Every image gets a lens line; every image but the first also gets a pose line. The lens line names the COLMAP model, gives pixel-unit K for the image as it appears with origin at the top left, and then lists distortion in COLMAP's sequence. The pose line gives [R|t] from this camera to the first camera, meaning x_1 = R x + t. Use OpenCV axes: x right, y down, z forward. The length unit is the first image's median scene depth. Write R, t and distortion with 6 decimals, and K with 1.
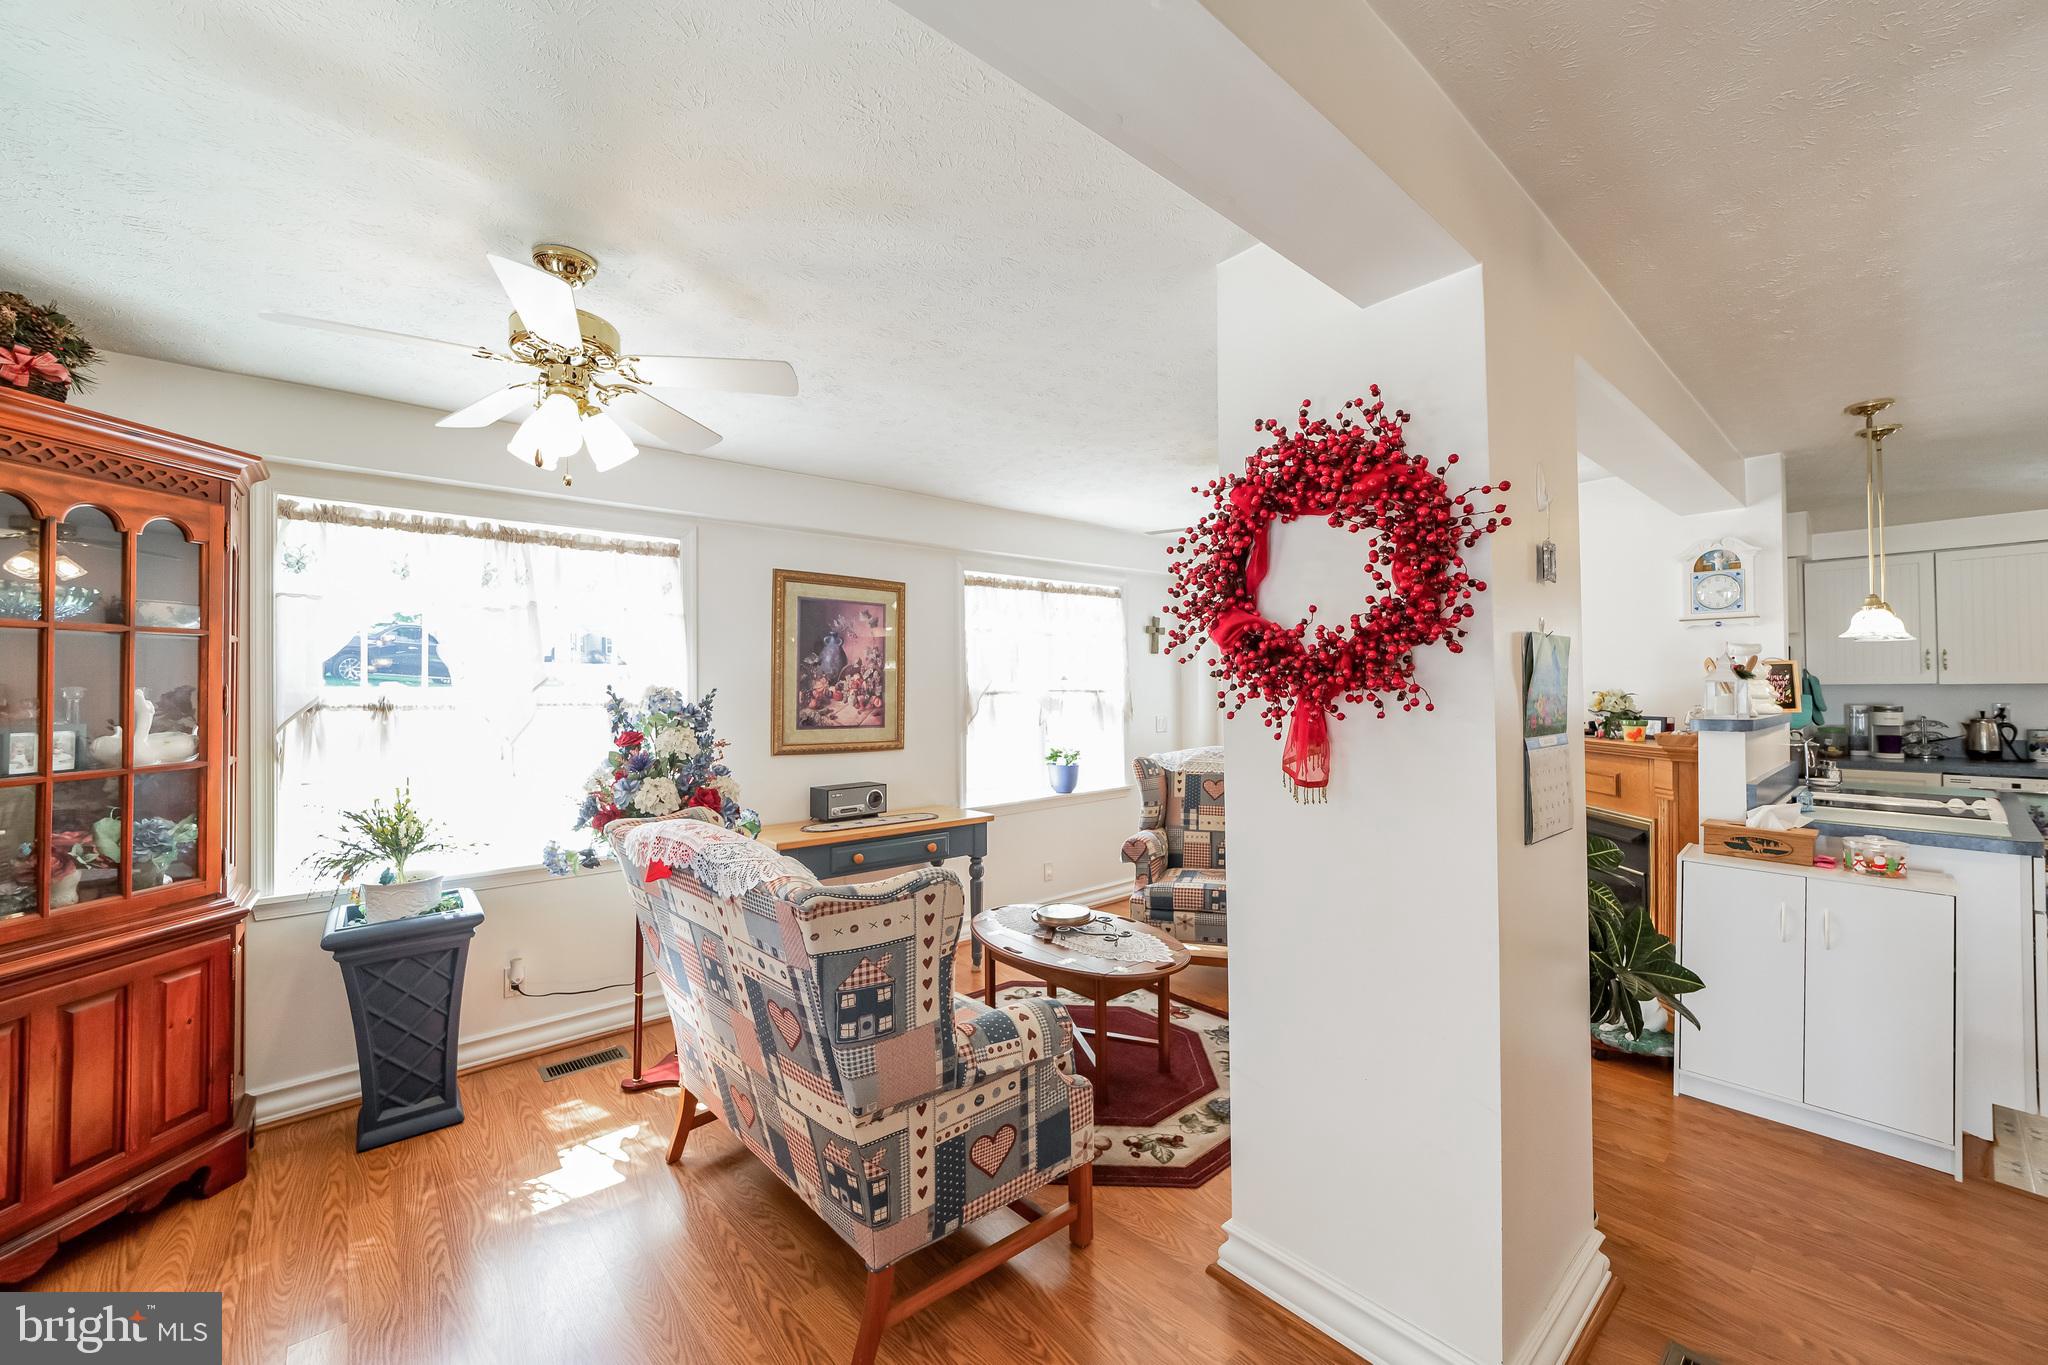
lens RADIAL K [[803.5, 0, 1018.8], [0, 803.5, 677.3], [0, 0, 1]] dist [-0.012491, 0.002295]
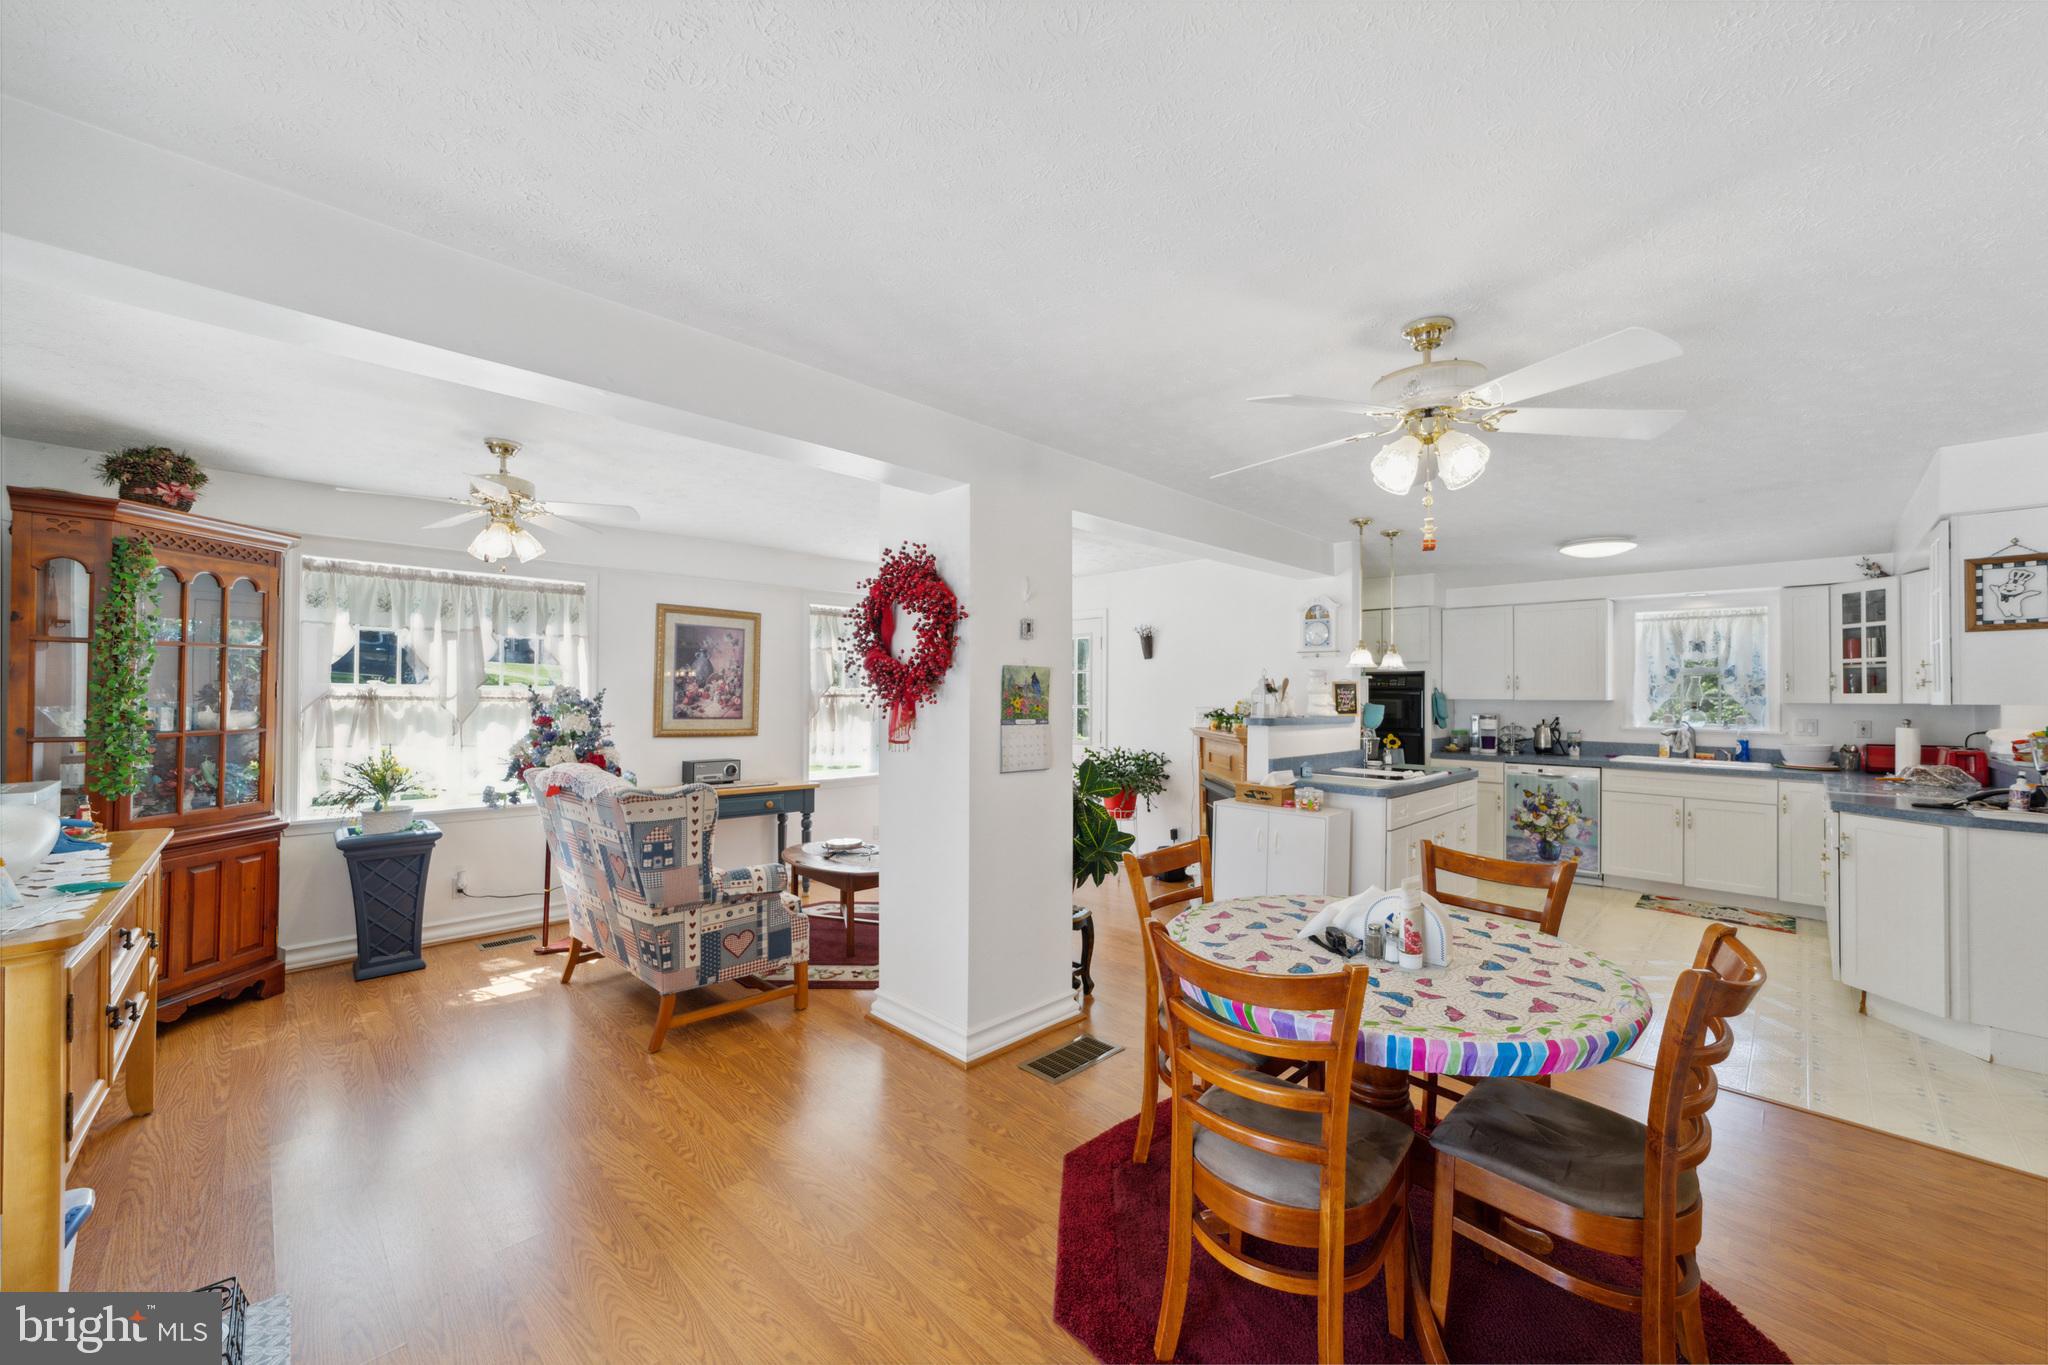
lens RADIAL K [[803.5, 0, 1026.1], [0, 803.5, 686.6], [0, 0, 1]] dist [-0.012491, 0.002295]
pose [[0.997628, 0.015918, 0.066973, 0.363257], [-0.016049, 0.999870, 0.001429, -0.004789], [-0.066942, -0.002500, 0.997754, -0.641300]]
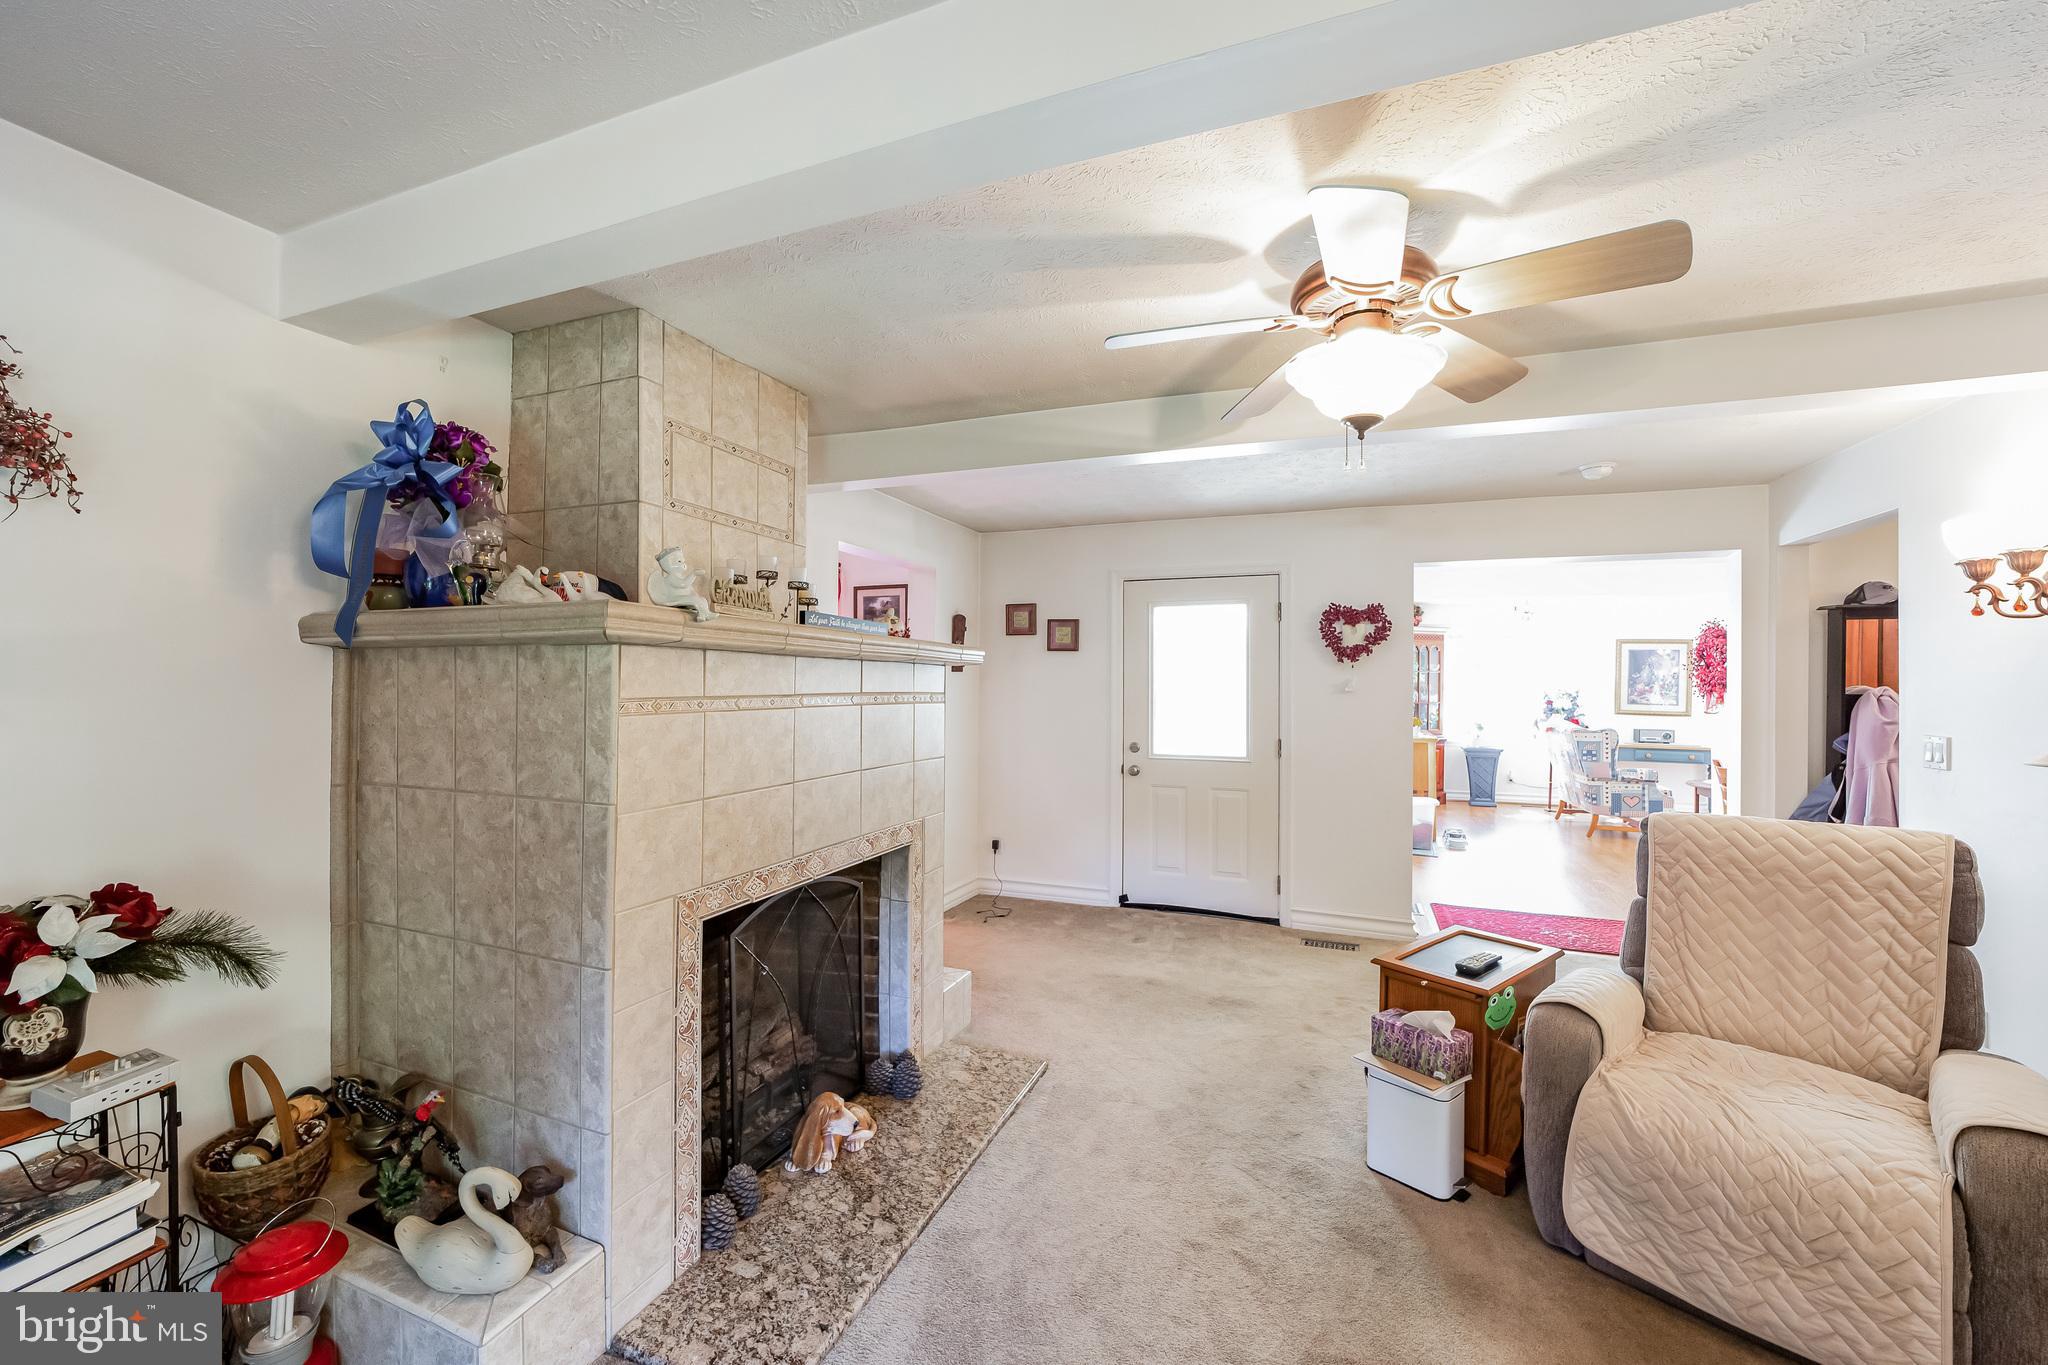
lens RADIAL K [[803.5, 0, 1012.7], [0, 803.5, 681.3], [0, 0, 1]] dist [-0.012491, 0.002295]
pose [[0.448333, 0.011679, -0.893790, 1.607936], [-0.003083, 0.999929, 0.011519, -0.040794], [0.893861, -0.002409, 0.448338, -2.680356]]
